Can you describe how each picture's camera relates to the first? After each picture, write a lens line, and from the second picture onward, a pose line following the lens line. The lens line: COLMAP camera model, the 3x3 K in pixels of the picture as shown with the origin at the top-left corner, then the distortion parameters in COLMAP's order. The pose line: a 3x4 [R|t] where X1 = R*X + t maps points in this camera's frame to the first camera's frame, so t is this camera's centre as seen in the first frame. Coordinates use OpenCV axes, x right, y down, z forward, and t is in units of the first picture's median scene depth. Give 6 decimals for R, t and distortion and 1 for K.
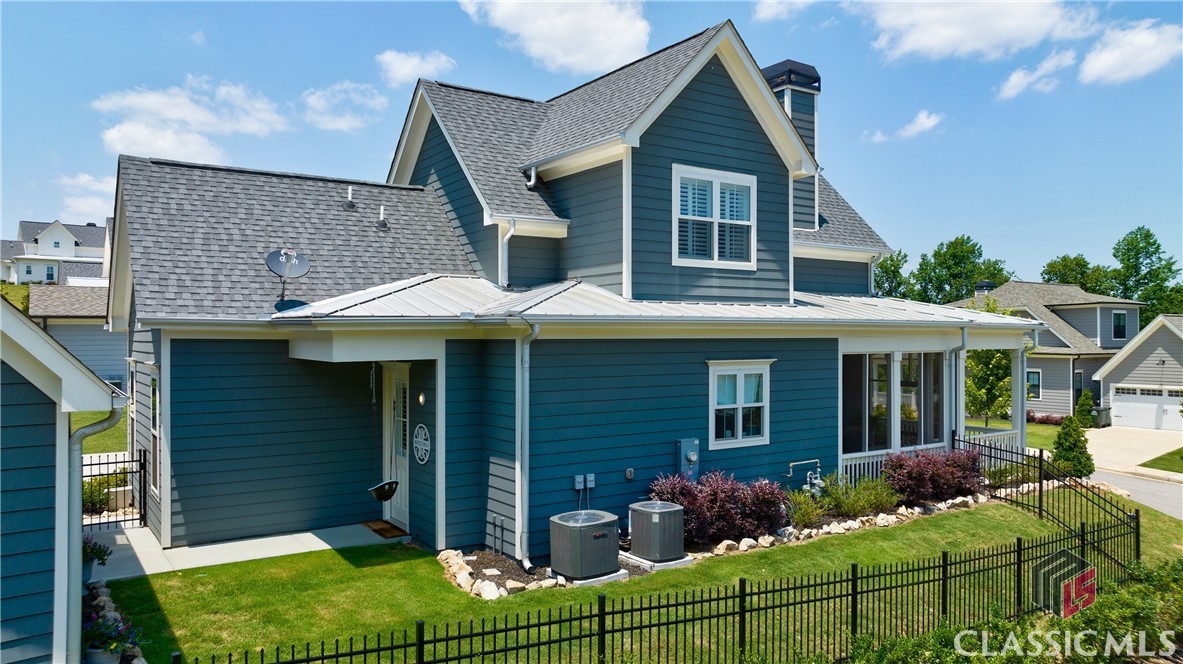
lens RADIAL K [[830.0, 0, 591.5], [0, 830.0, 332.0], [0, 0, 1]] dist [-0.007954, -0.006893]
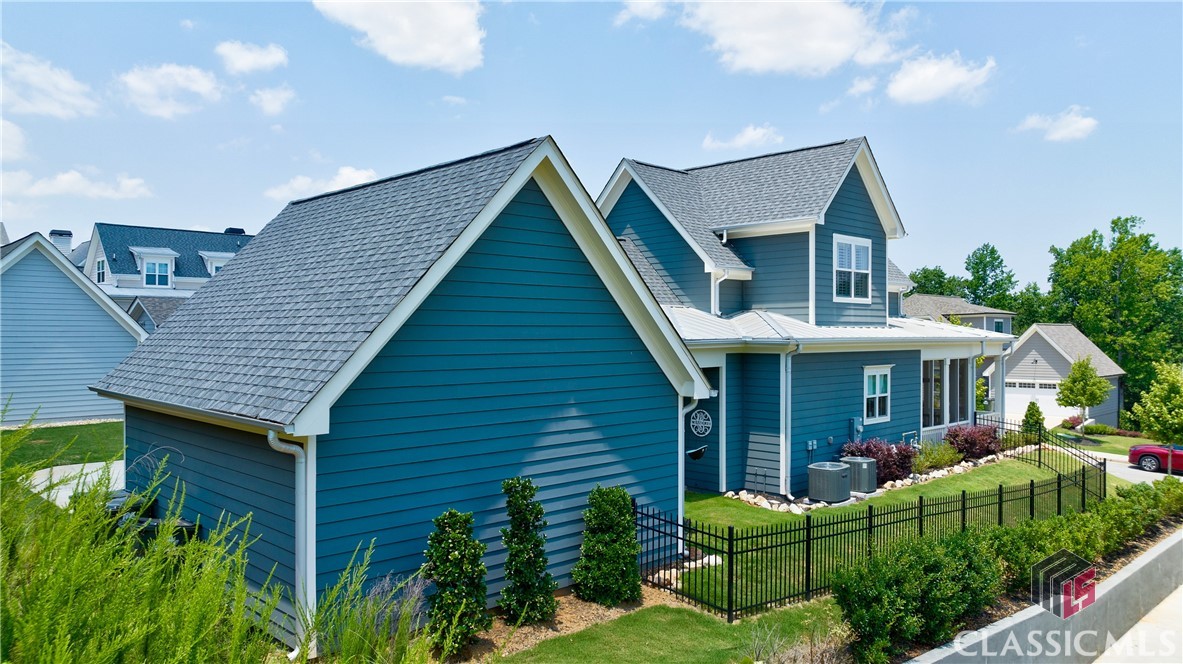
lens RADIAL K [[830.0, 0, 591.5], [0, 830.0, 332.0], [0, 0, 1]] dist [-0.007954, -0.006893]
pose [[0.985191, 0.001458, 0.171456, -0.557980], [-0.001815, 0.999997, 0.001922, -0.026999], [-0.171453, -0.002205, 0.985190, -0.373266]]
